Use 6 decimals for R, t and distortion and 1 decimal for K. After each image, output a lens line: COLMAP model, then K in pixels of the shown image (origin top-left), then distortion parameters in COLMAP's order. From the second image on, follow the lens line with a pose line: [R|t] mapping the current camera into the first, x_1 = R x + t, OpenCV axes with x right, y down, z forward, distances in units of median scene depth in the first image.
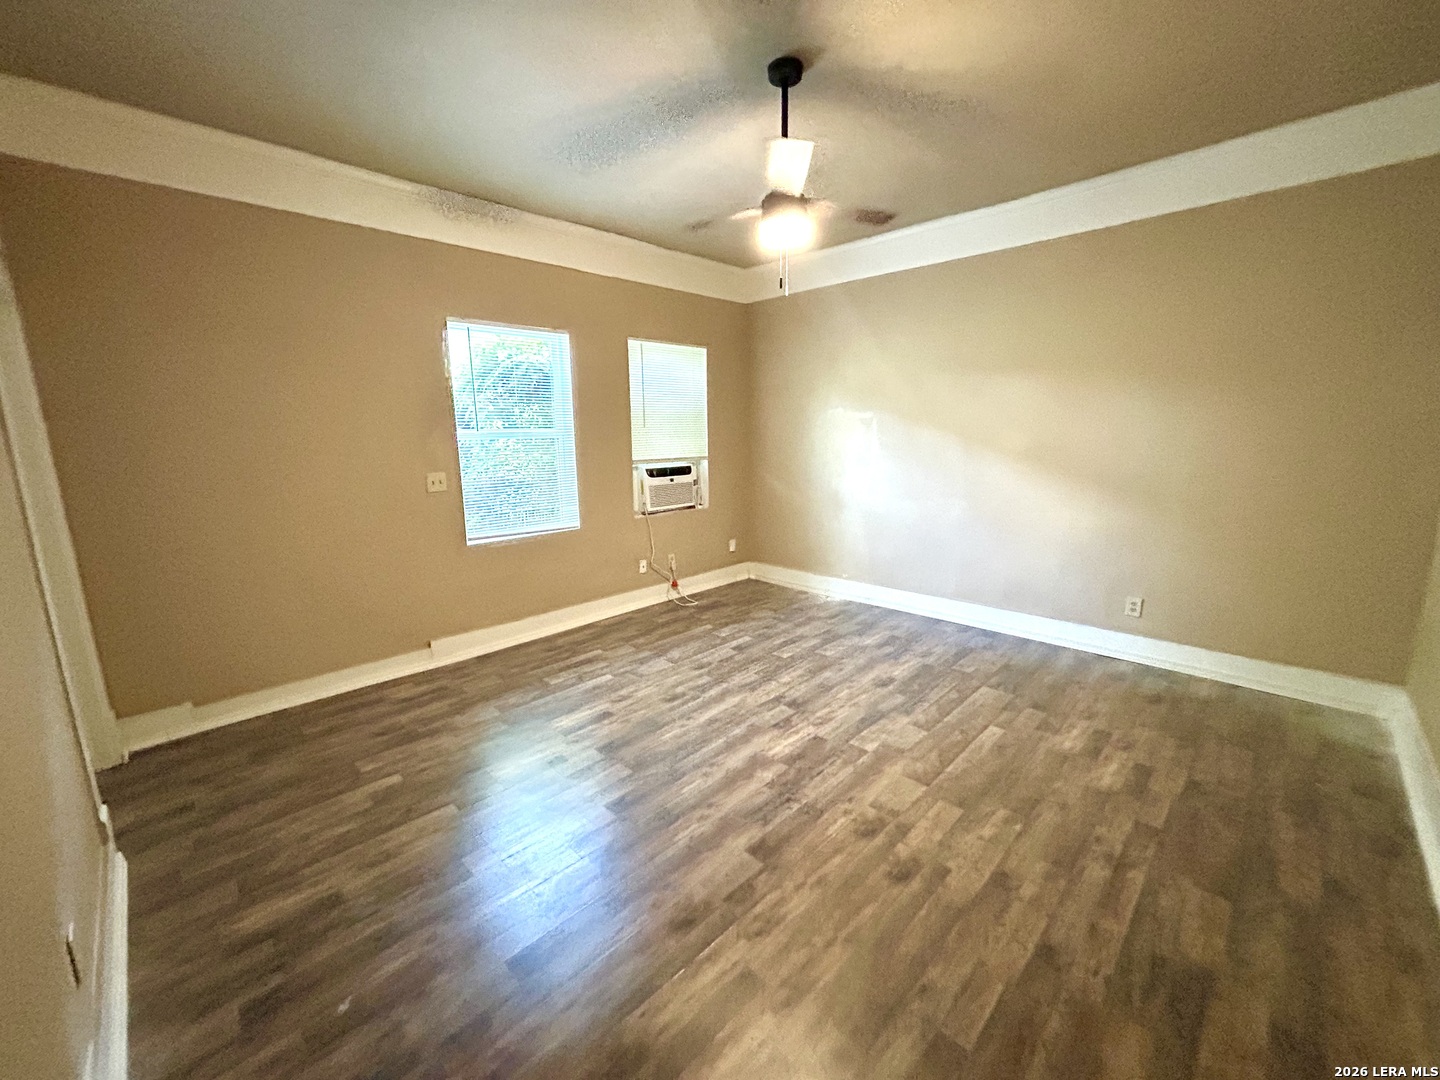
lens RADIAL K [[575.2, 0, 717.4], [0, 575.2, 544.3], [0, 0, 1]] dist [-0.001897, -0.000210]
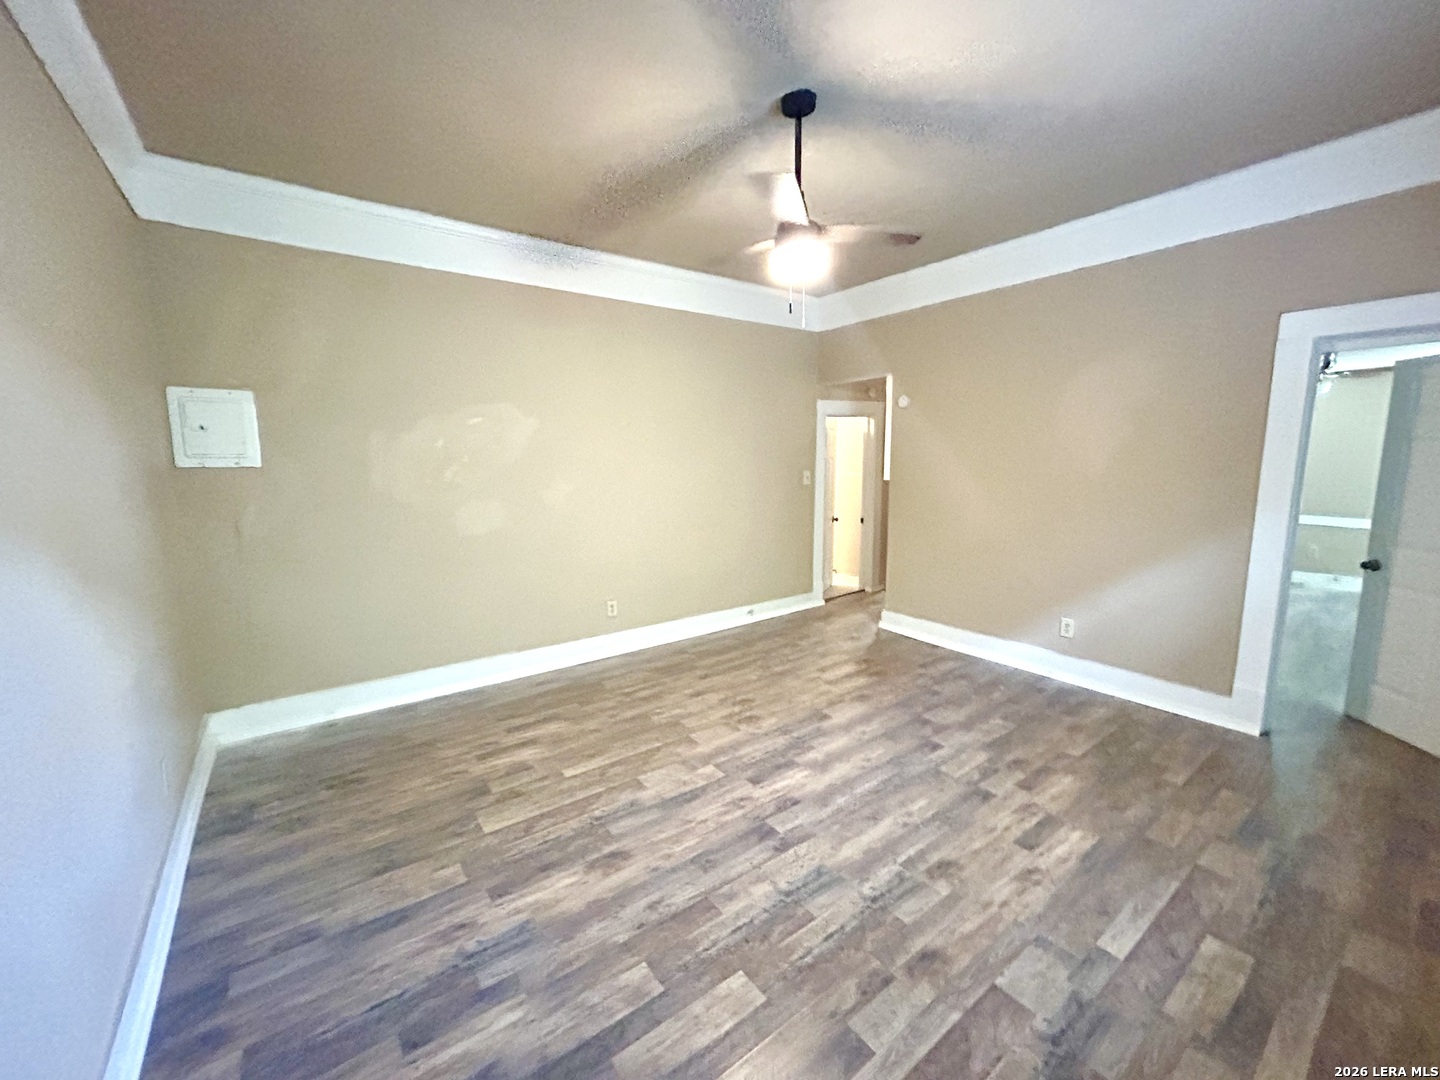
lens RADIAL K [[575.2, 0, 717.4], [0, 575.2, 544.3], [0, 0, 1]] dist [-0.001897, -0.000210]
pose [[-0.988371, 0.002870, 0.152037, 0.085224], [0.055855, 0.936784, 0.345423, -0.346066], [-0.141435, 0.349898, -0.926050, 1.664712]]
